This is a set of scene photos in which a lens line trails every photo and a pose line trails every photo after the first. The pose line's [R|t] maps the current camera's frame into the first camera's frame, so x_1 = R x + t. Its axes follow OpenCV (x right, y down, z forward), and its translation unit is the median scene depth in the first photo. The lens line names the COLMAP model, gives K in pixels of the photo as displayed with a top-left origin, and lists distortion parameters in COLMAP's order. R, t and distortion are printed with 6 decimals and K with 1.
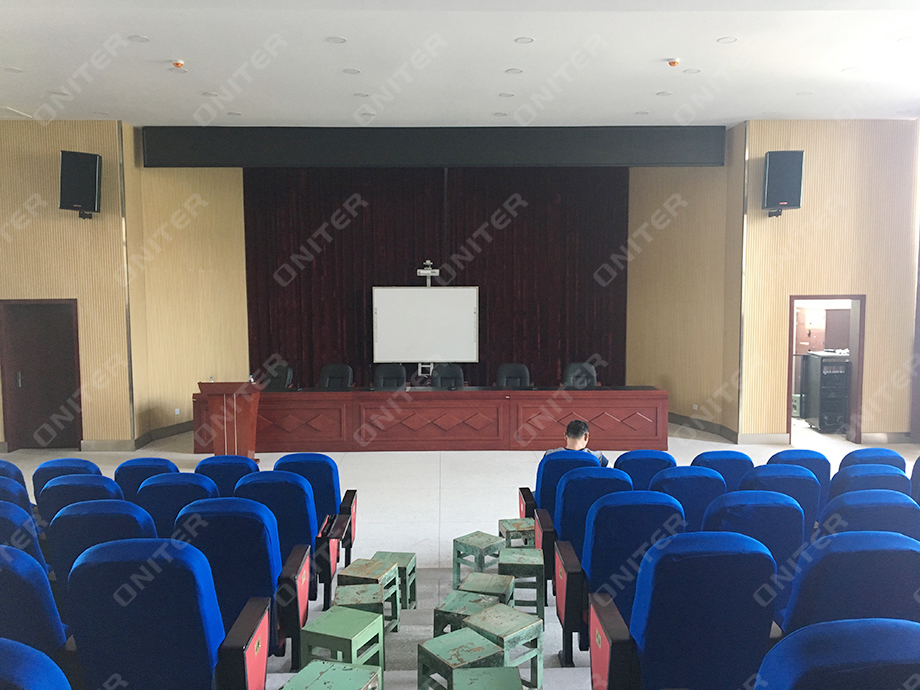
lens RADIAL K [[771.5, 0, 466.7], [0, 771.5, 339.7], [0, 0, 1]] dist [0.010350, 0.001051]
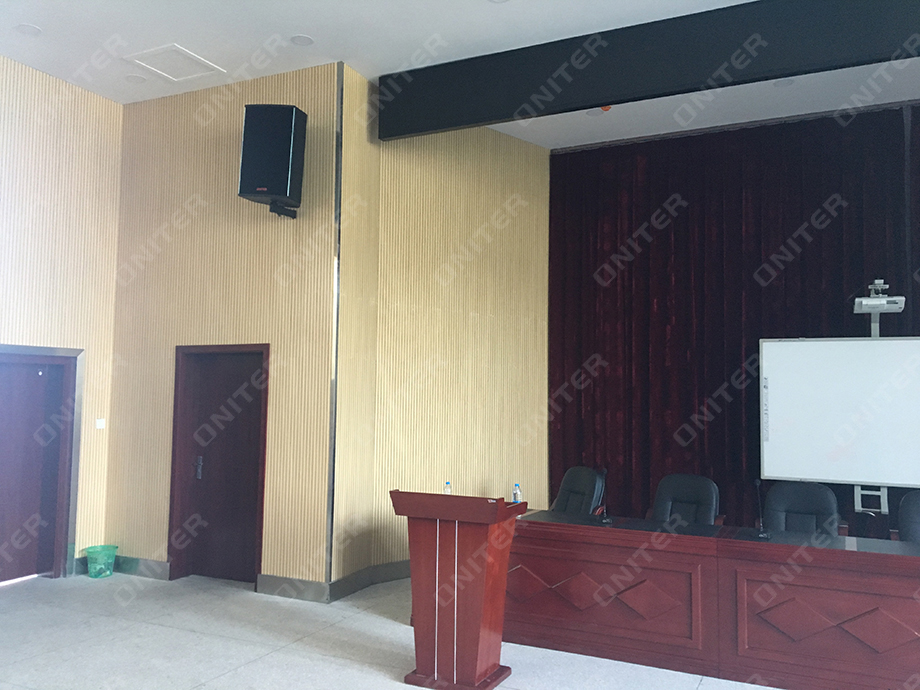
lens RADIAL K [[771.5, 0, 466.7], [0, 771.5, 339.7], [0, 0, 1]] dist [0.010350, 0.001051]
pose [[0.891366, -0.013152, -0.453093, -0.067165], [-0.052132, 0.989972, -0.131294, 0.017667], [0.450276, 0.140652, 0.881742, 0.482552]]
